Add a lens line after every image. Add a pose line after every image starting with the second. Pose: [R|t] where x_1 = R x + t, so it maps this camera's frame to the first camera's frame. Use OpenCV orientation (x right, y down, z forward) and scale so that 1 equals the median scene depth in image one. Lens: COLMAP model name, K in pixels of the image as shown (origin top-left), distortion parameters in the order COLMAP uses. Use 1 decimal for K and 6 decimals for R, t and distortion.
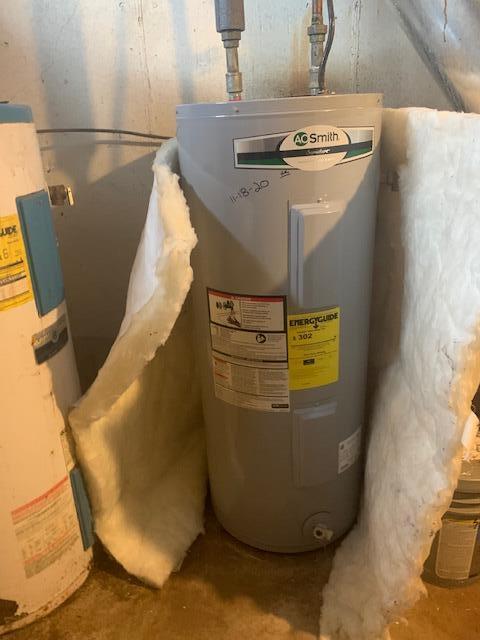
lens RADIAL K [[499.4, 0, 239.8], [0, 499.4, 317.4], [0, 0, 1]] dist [-0.002230, -0.005547]
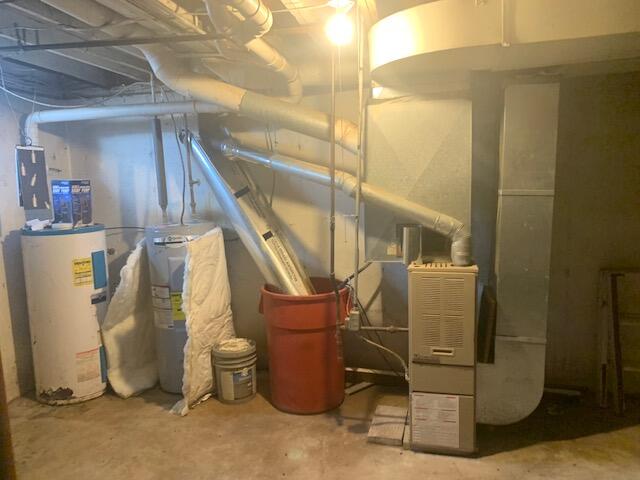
lens RADIAL K [[499.4, 0, 320.3], [0, 499.4, 243.3], [0, 0, 1]] dist [-0.002230, -0.005547]
pose [[0.988043, 0.030340, -0.151162, 1.349398], [-0.066776, 0.967927, -0.242194, 0.353492], [0.138966, 0.249392, 0.958380, -1.738503]]
